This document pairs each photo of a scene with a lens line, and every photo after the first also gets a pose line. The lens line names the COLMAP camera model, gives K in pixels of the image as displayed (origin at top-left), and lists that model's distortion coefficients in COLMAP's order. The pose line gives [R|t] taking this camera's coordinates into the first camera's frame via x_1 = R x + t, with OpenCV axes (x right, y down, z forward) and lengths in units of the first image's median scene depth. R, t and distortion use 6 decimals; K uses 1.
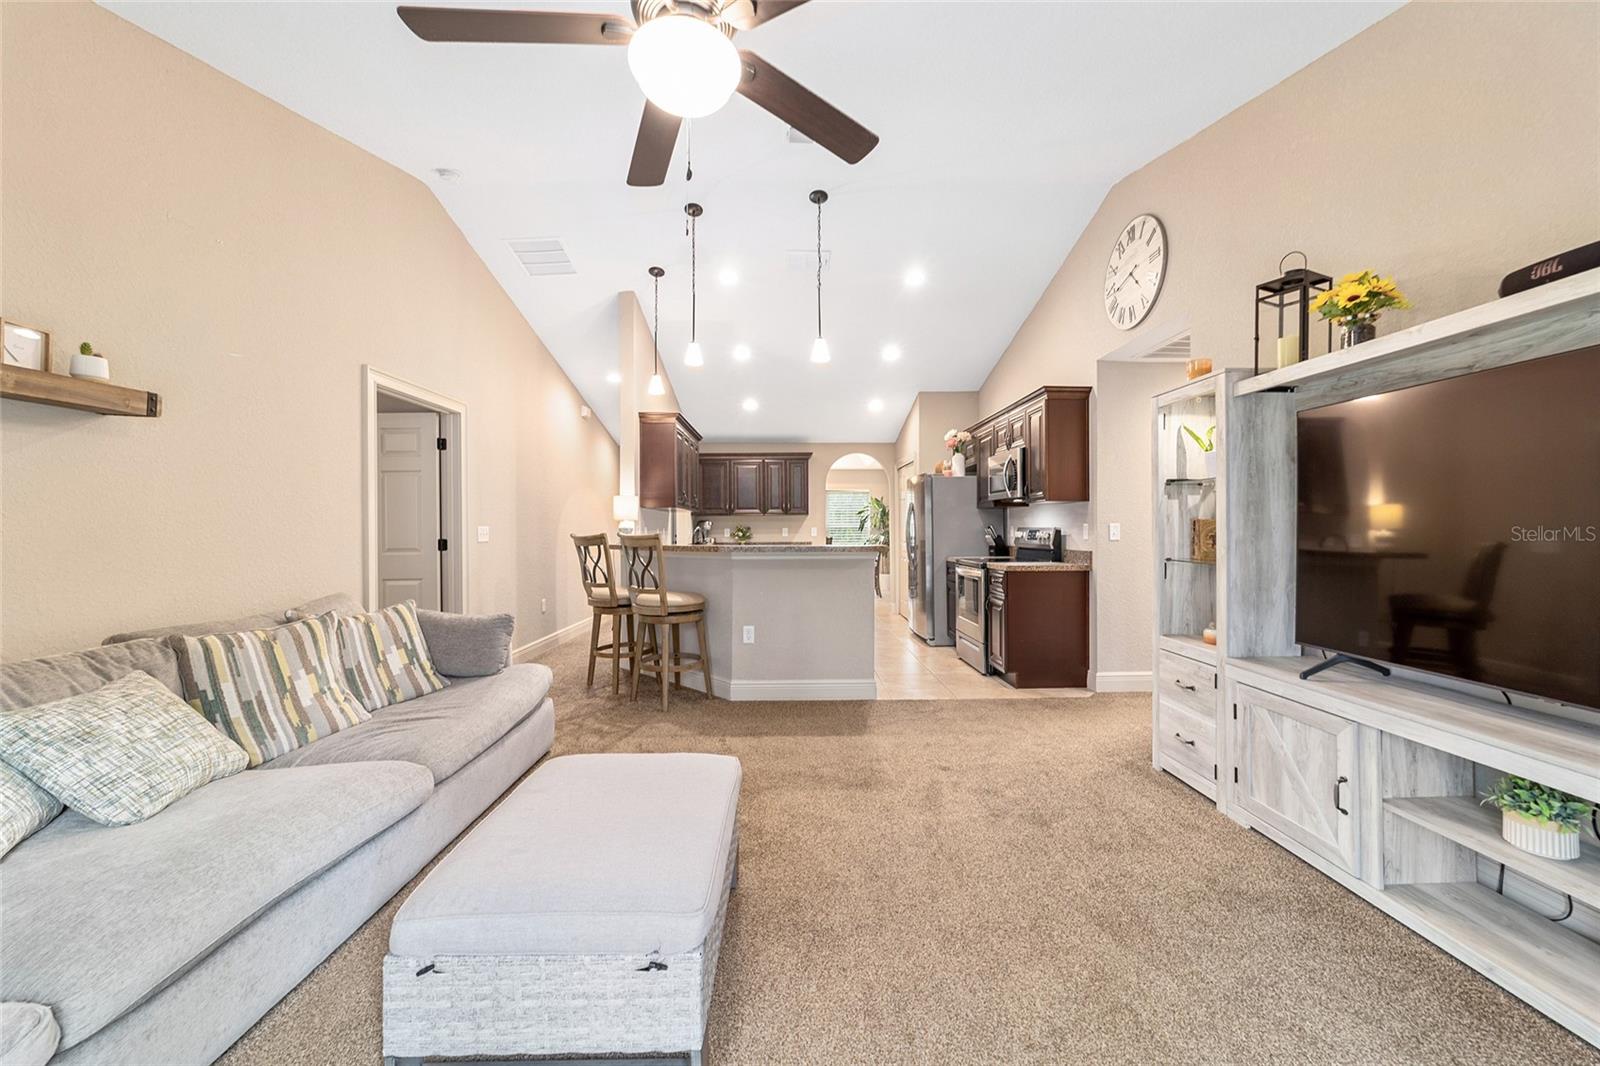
lens RADIAL K [[614.7, 0, 800.6], [0, 614.7, 530.2], [0, 0, 1]] dist [-0.015079, 0.007445]
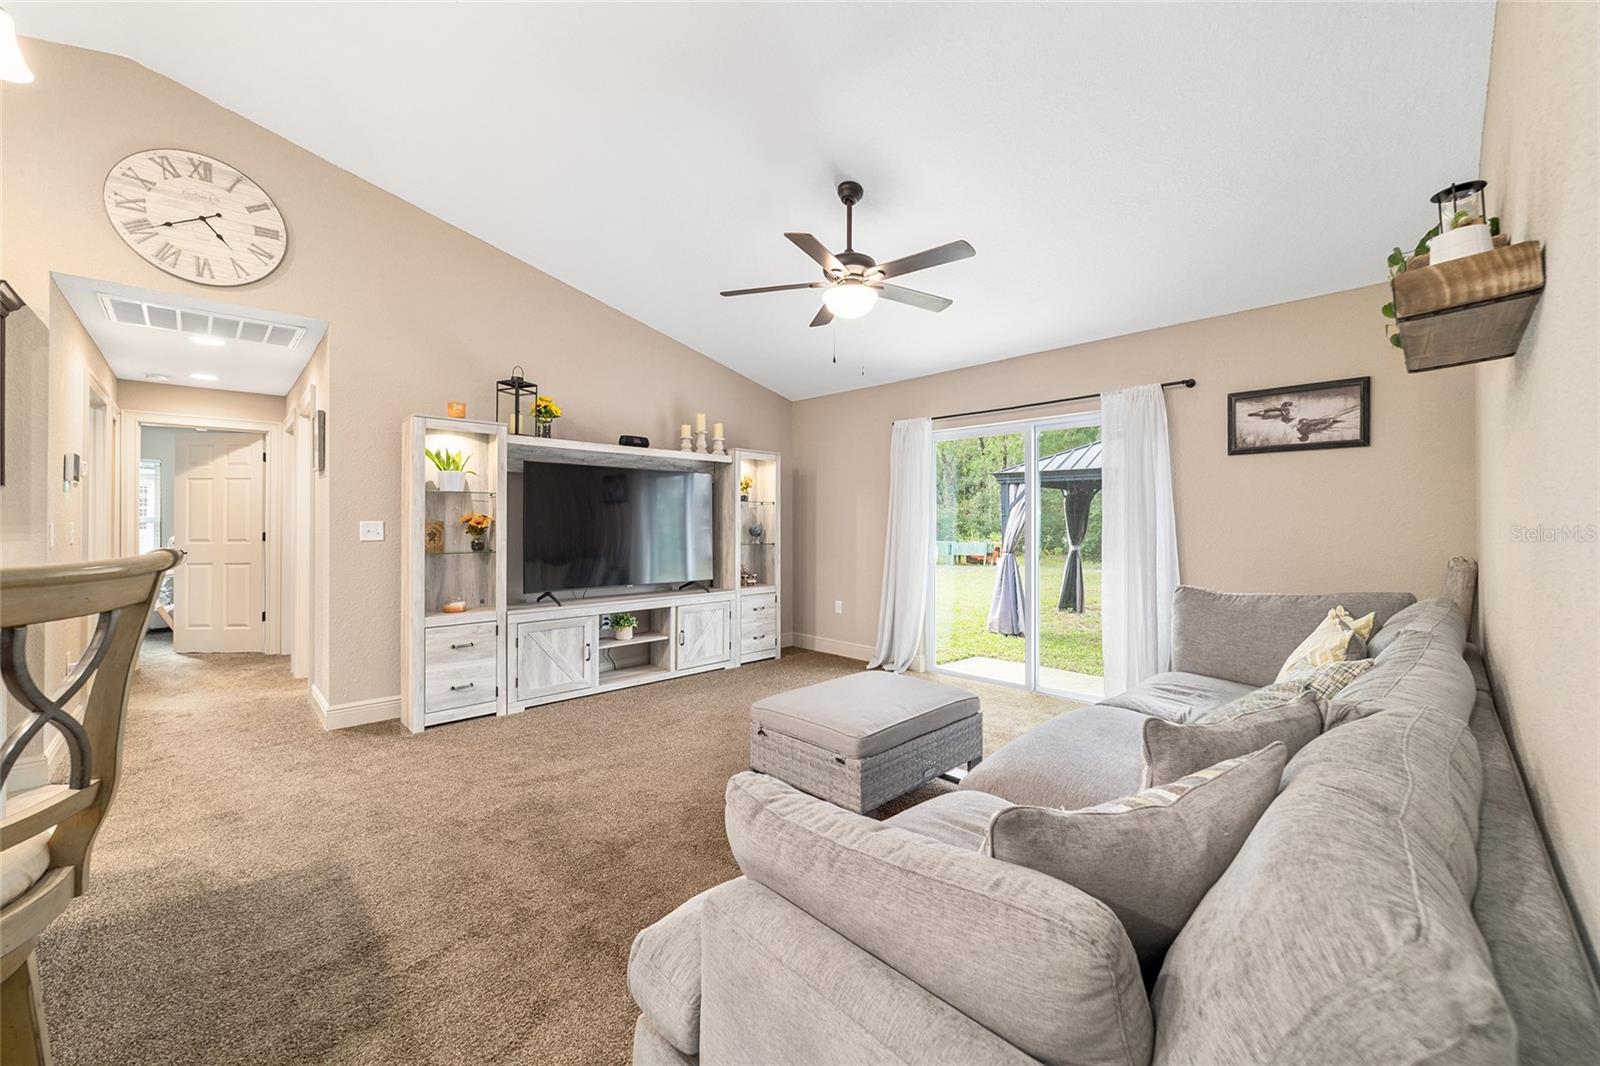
lens RADIAL K [[614.7, 0, 801.8], [0, 614.7, 519.3], [0, 0, 1]] dist [-0.015079, 0.007445]
pose [[-0.683887, 0.011338, 0.729500, -0.520146], [0.006035, 0.999933, -0.009884, -0.002073], [-0.729563, -0.002357, -0.683910, 0.838572]]
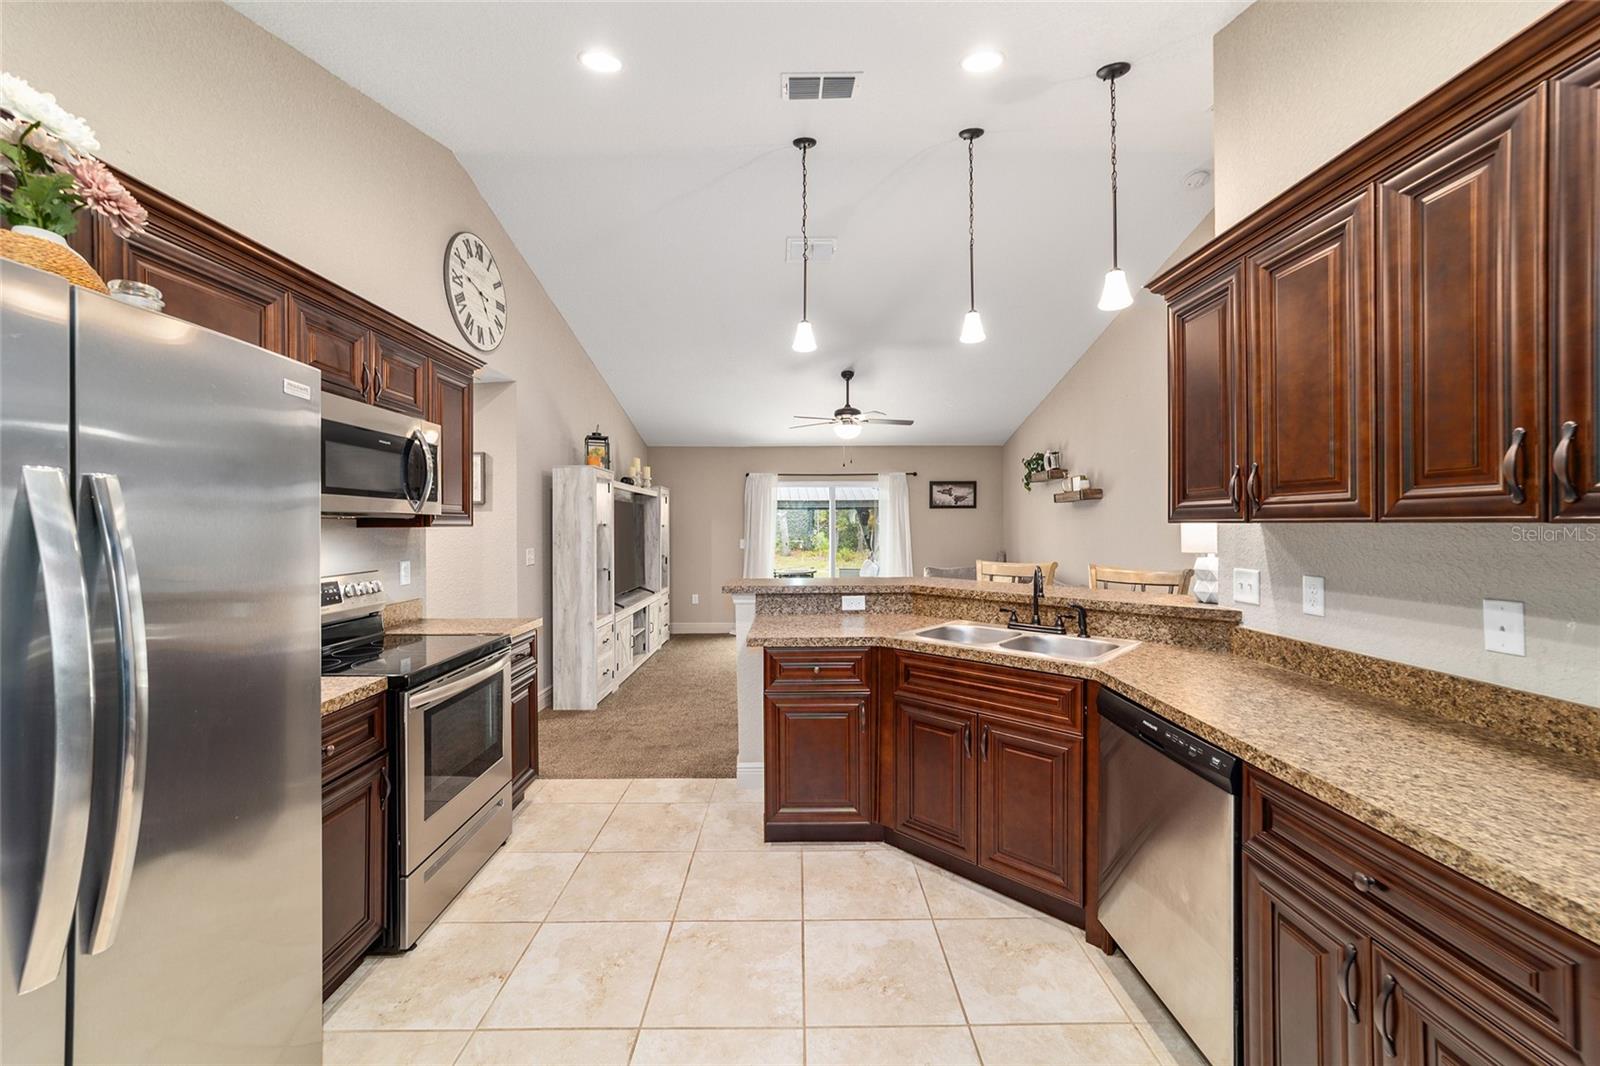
lens RADIAL K [[614.7, 0, 799.4], [0, 614.7, 522.1], [0, 0, 1]] dist [-0.015079, 0.007445]
pose [[-0.999893, 0.010350, 0.010385, 0.031814], [0.010320, 0.999943, -0.002876, -0.047045], [-0.010414, -0.002769, -0.999942, 1.680050]]
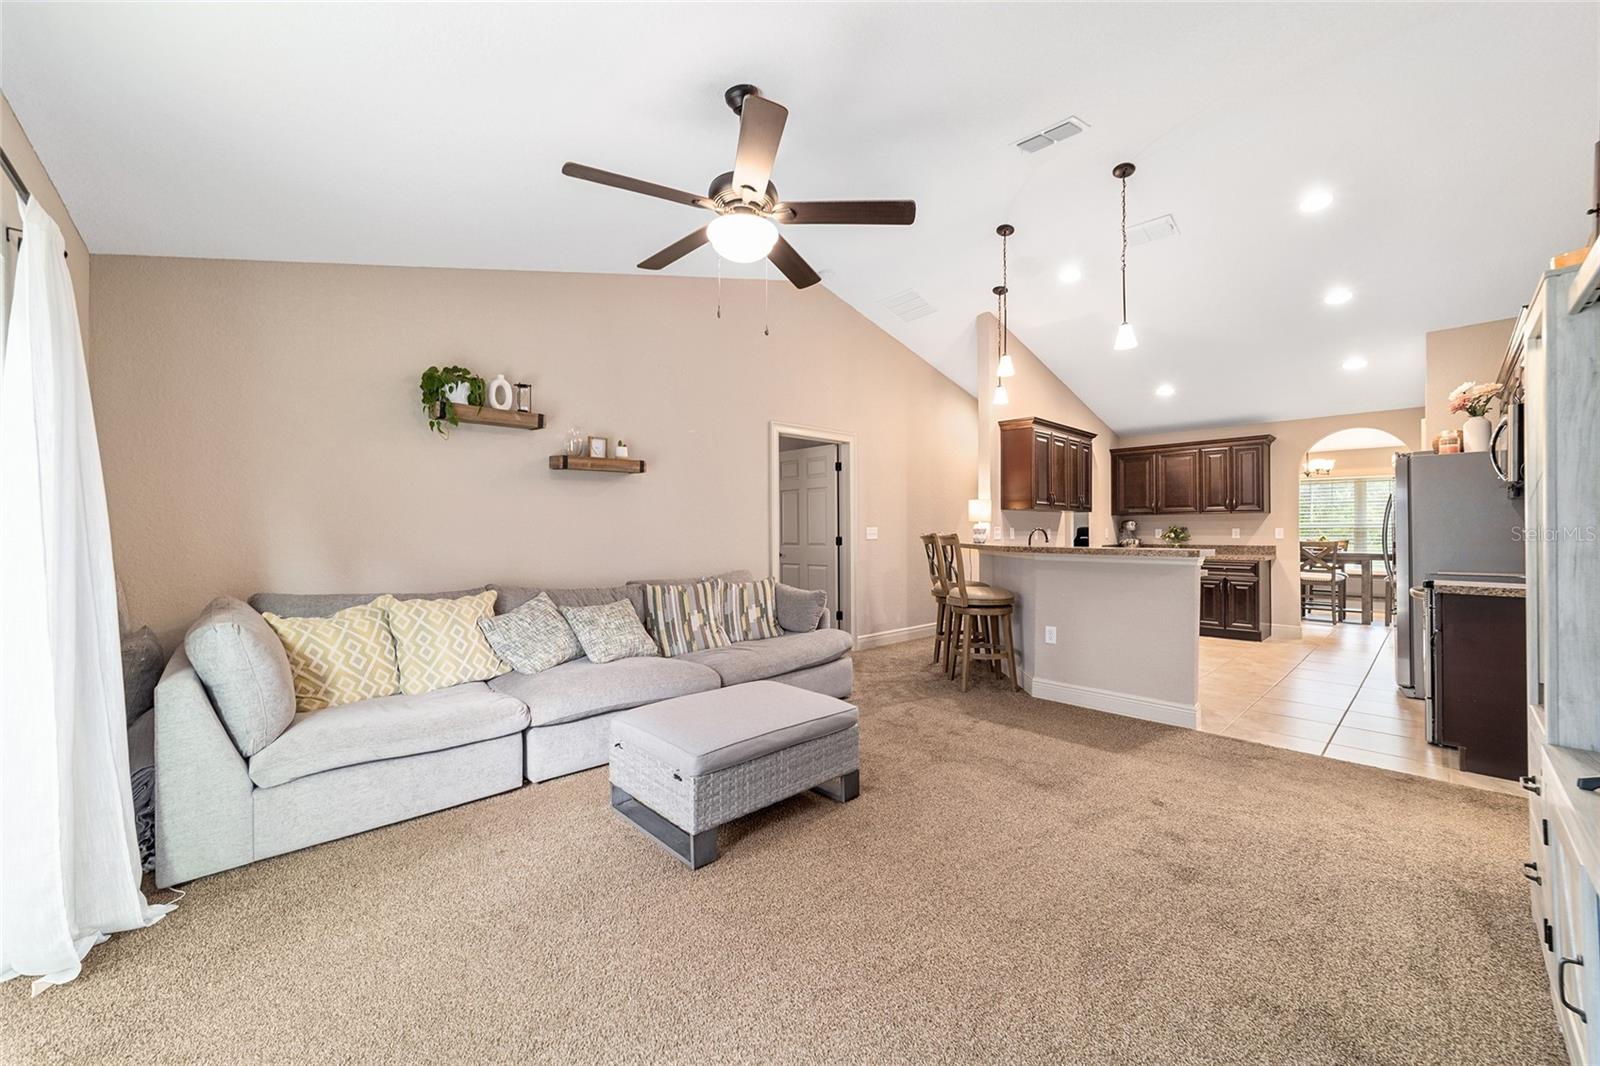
lens RADIAL K [[614.7, 0, 797.4], [0, 614.7, 529.4], [0, 0, 1]] dist [-0.015079, 0.007445]
pose [[0.672835, 0.002895, -0.739787, 0.356474], [-0.002819, 0.999995, 0.001350, -0.003264], [0.739787, 0.001178, 0.672840, 0.015588]]
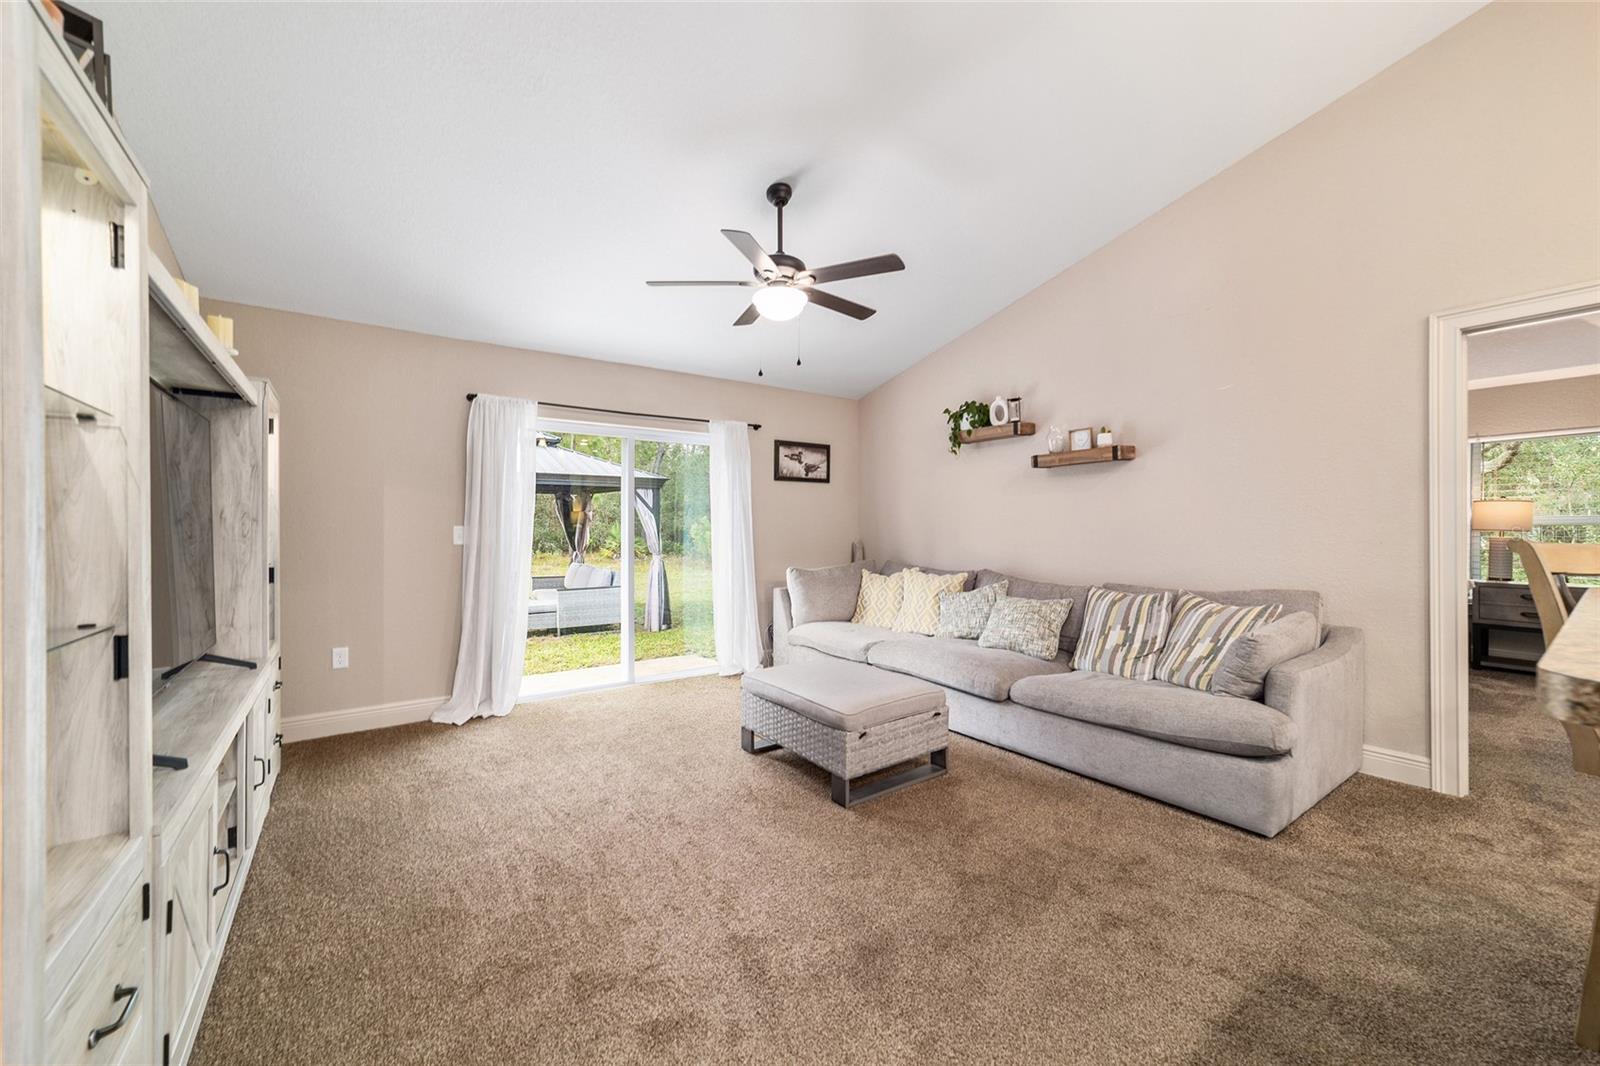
lens RADIAL K [[614.7, 0, 801.8], [0, 614.7, 527.9], [0, 0, 1]] dist [-0.015079, 0.007445]
pose [[-0.819906, 0.009420, -0.572421, 0.309571], [0.005331, 0.999947, 0.008819, -0.006521], [0.572474, 0.004179, -0.819912, 0.908793]]
